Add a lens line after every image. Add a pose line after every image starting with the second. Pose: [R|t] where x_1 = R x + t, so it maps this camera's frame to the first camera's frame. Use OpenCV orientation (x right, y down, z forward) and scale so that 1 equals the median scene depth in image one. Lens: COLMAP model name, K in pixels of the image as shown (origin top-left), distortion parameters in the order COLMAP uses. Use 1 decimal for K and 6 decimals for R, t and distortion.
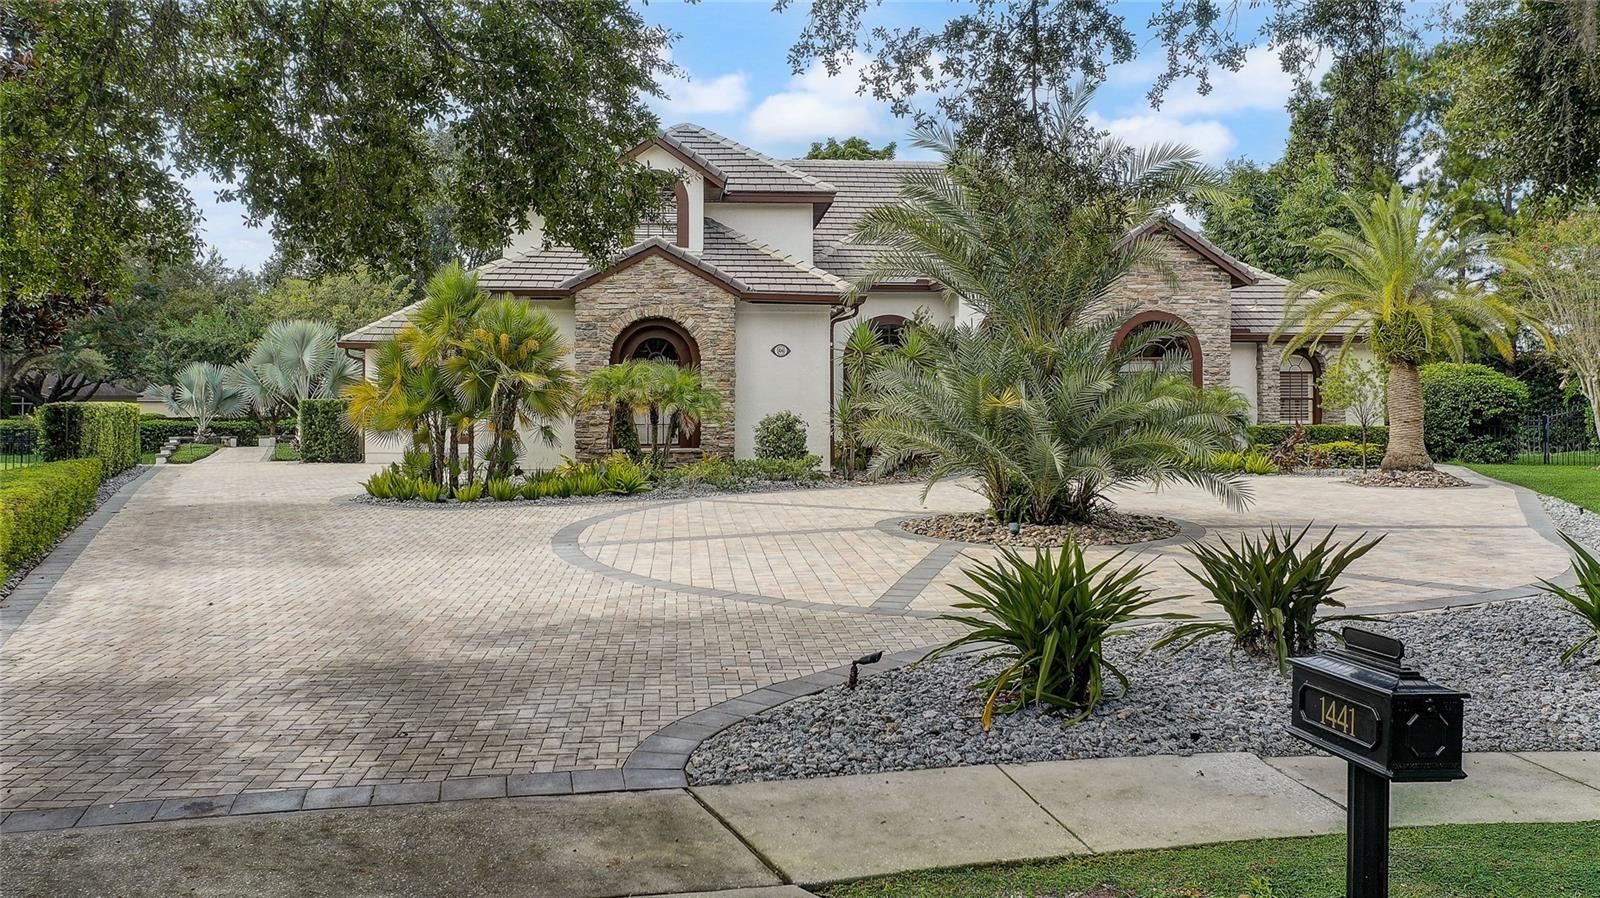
lens RADIAL K [[1327.9, 0, 800.0], [0, 1327.9, 449.0], [0, 0, 1]] dist [0.004019, 0.000444]
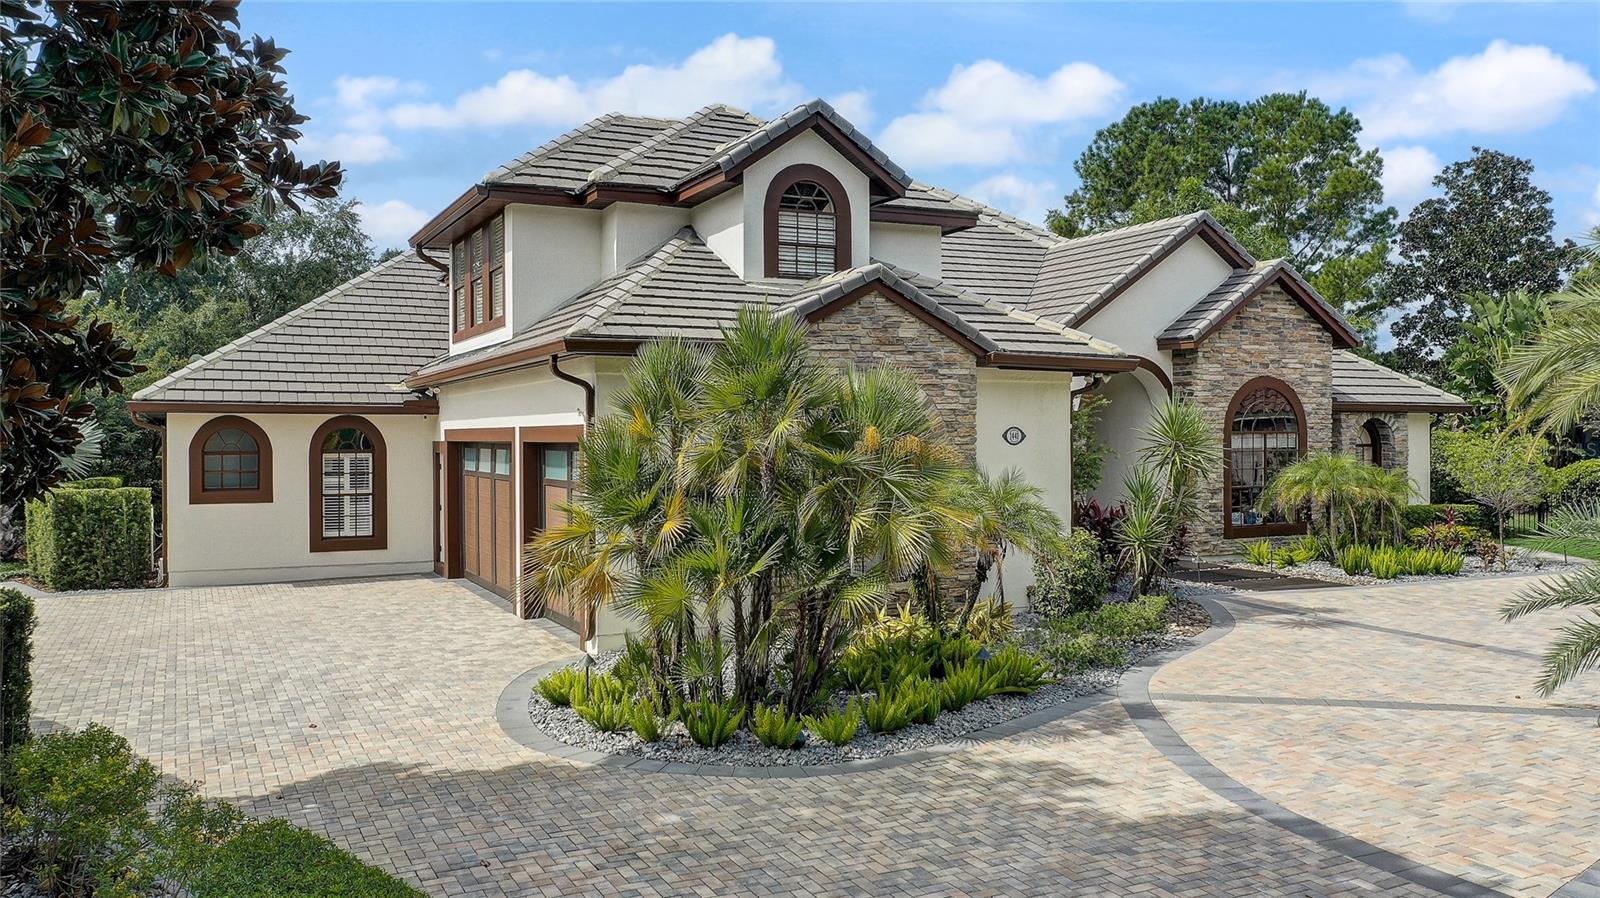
lens RADIAL K [[1277.5, 0, 800.0], [0, 1277.5, 449.0], [0, 0, 1]] dist [0.001807, 0.000291]
pose [[0.935313, -0.008168, 0.353726, -0.342233], [0.015685, 0.999708, -0.018389, -0.054527], [-0.353473, 0.022747, 0.935168, 0.397665]]
